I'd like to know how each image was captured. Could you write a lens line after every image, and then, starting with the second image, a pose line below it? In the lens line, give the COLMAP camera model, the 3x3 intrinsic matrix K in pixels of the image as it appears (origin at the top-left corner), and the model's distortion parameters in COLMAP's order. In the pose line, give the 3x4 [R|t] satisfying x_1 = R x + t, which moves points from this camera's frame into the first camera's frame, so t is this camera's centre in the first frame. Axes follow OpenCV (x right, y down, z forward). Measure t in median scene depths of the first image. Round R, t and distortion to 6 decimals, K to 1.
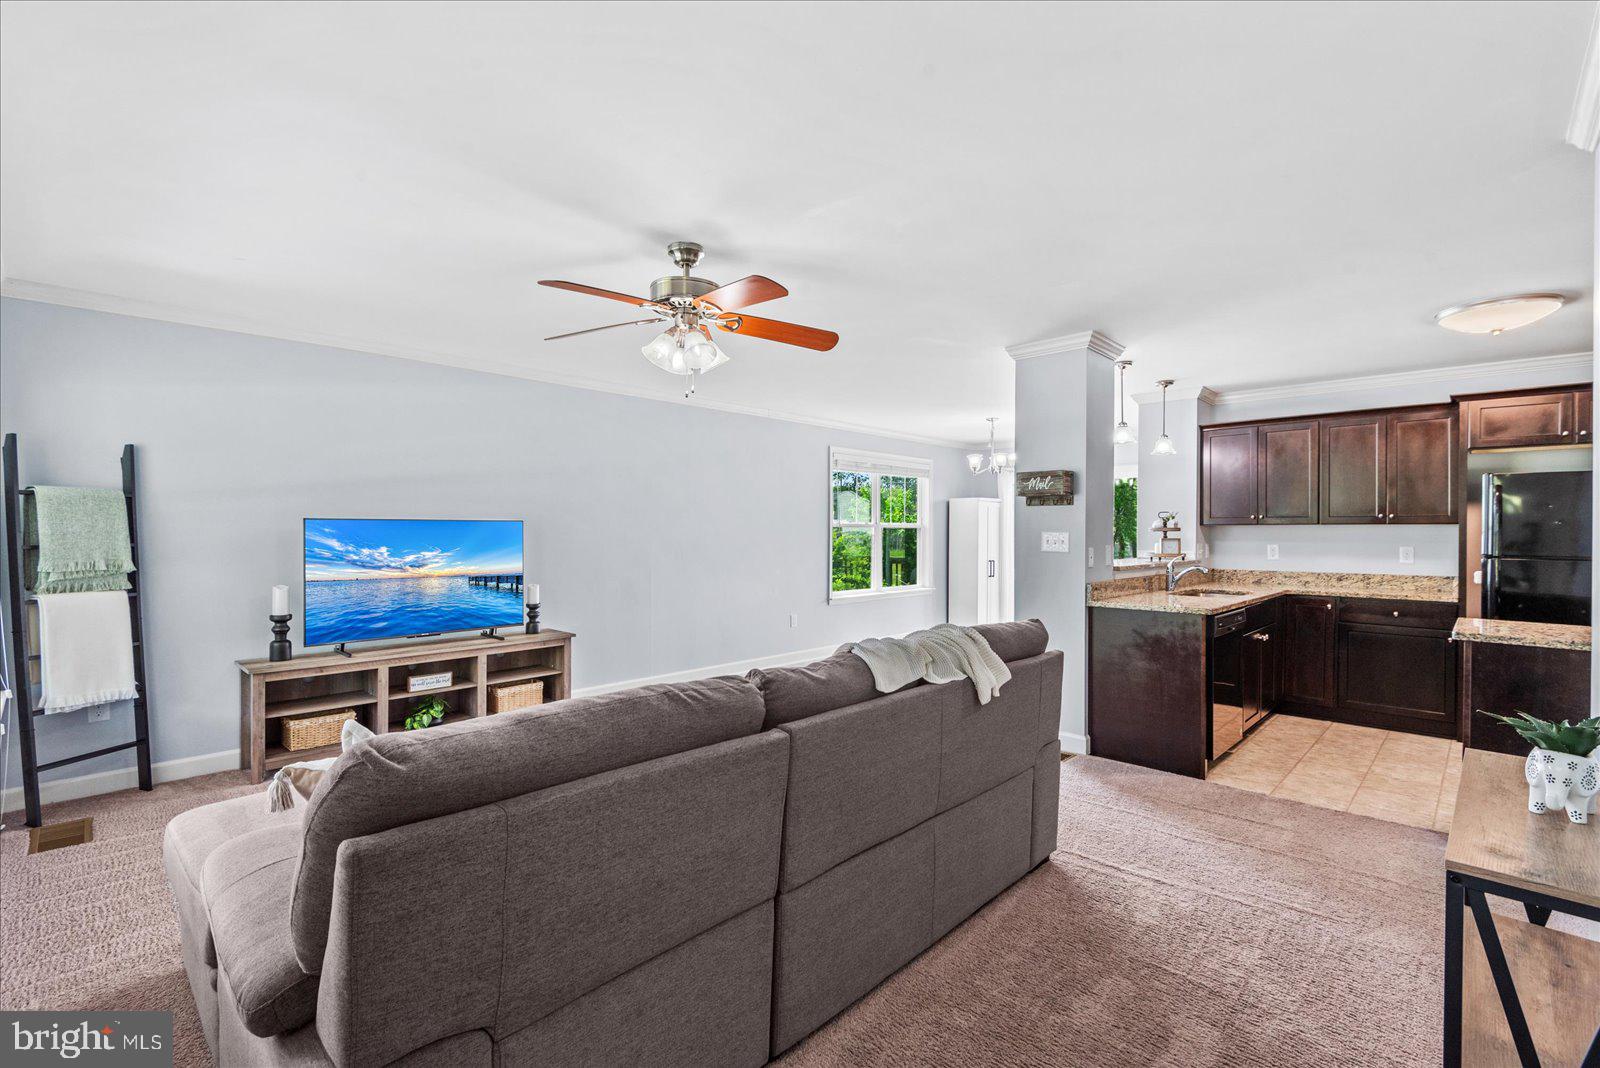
lens RADIAL K [[723.9, 0, 799.7], [0, 723.9, 534.5], [0, 0, 1]] dist [0.020960, -0.003748]
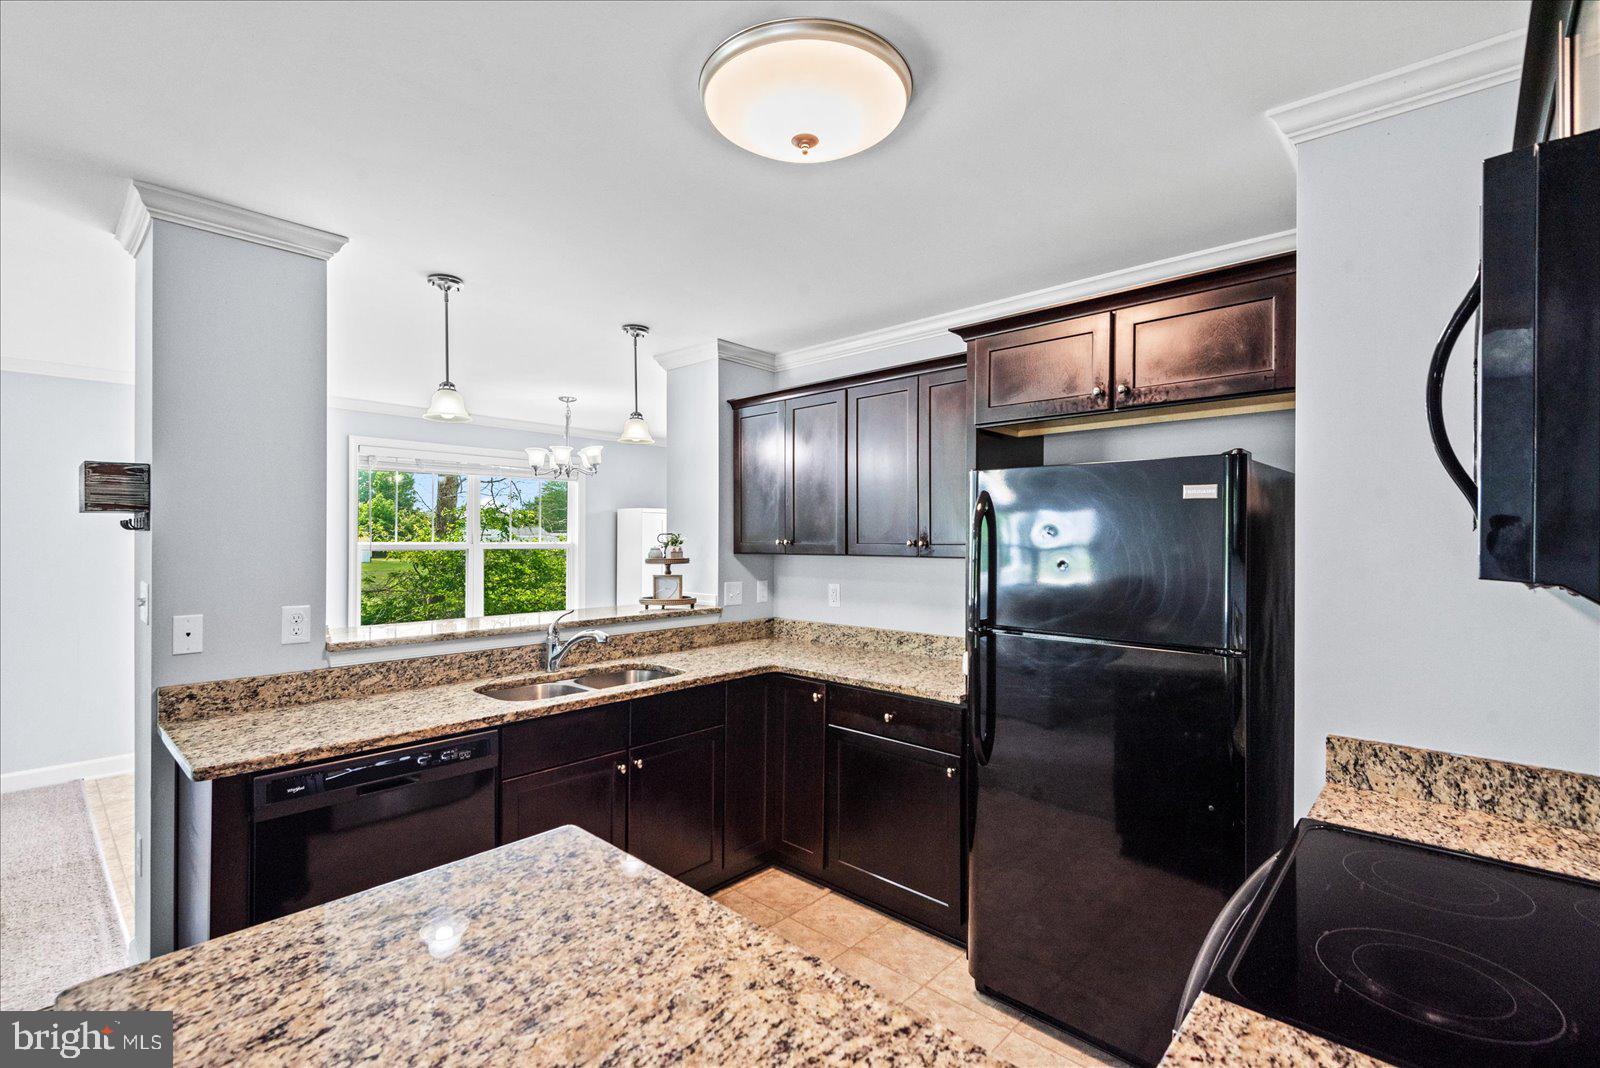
lens RADIAL K [[723.9, 0, 802.4], [0, 723.9, 534.1], [0, 0, 1]] dist [0.020960, -0.003748]
pose [[0.999839, -0.000124, 0.017964, 0.743621], [0.000305, 0.999949, -0.010085, -0.028940], [-0.017962, 0.010089, 0.999788, 0.436375]]
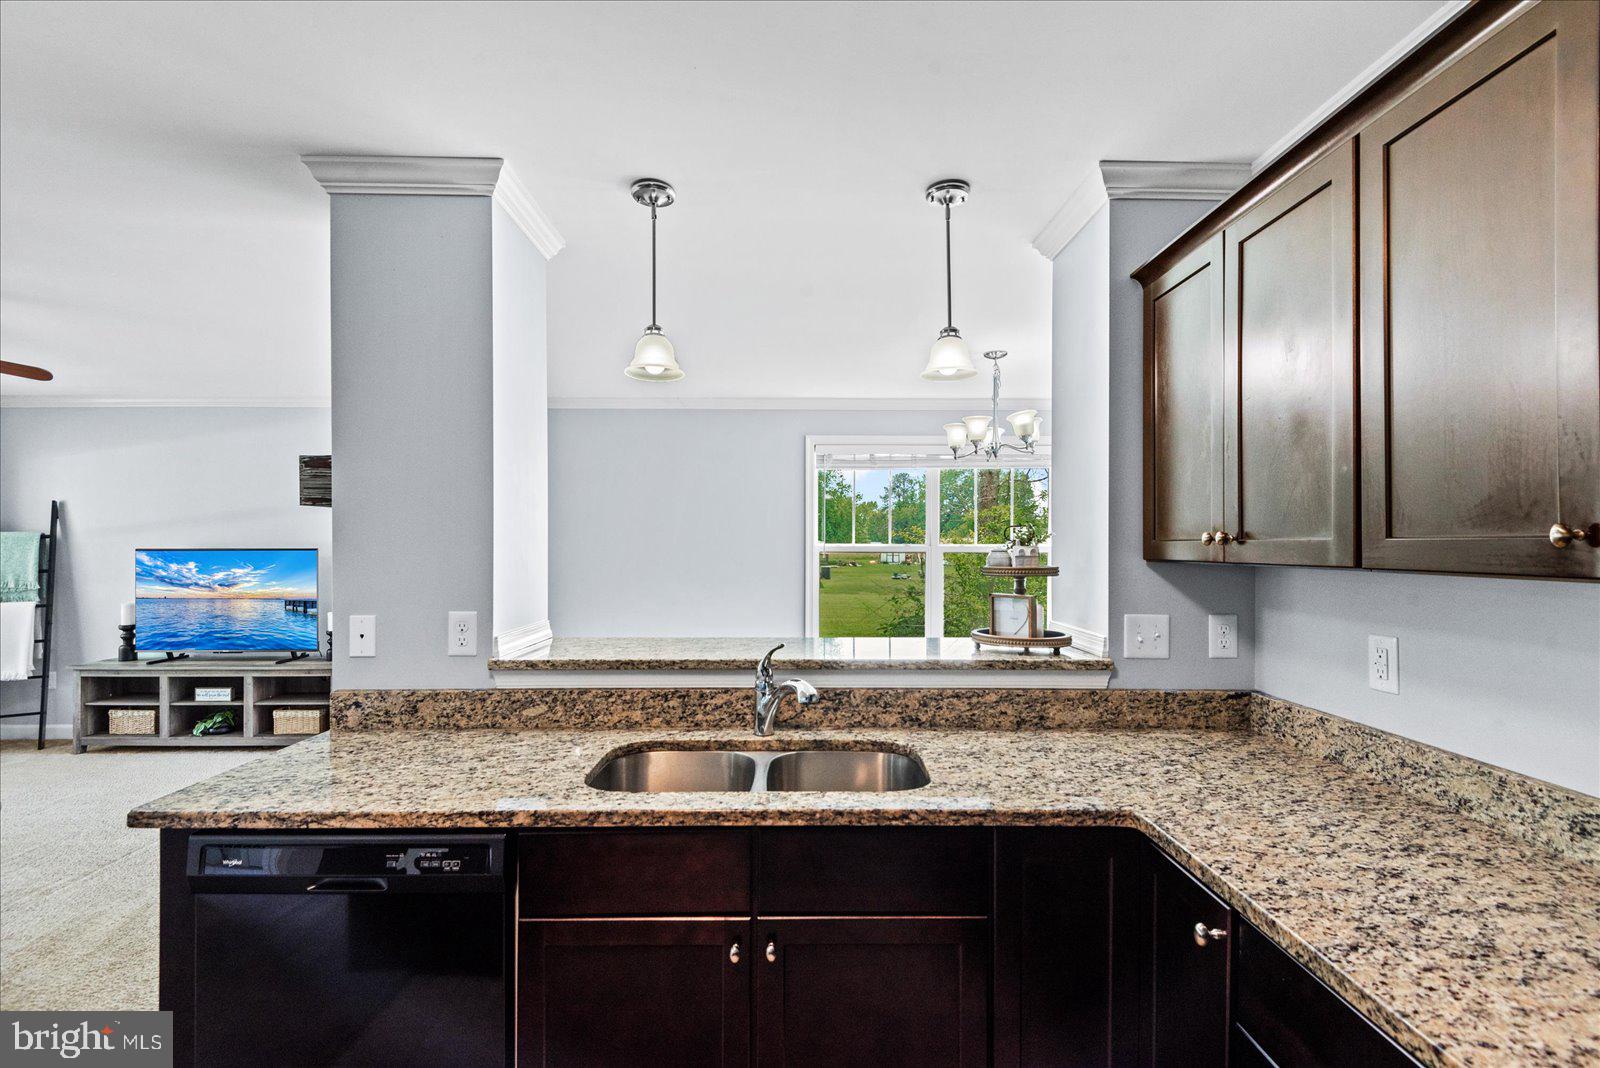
lens RADIAL K [[723.9, 0, 803.4], [0, 723.9, 541.8], [0, 0, 1]] dist [0.020960, -0.003748]
pose [[0.696336, -0.003461, -0.717707, 0.849488], [-0.003239, 0.999963, -0.007965, -0.022635], [0.717709, 0.007871, 0.696299, 0.796414]]
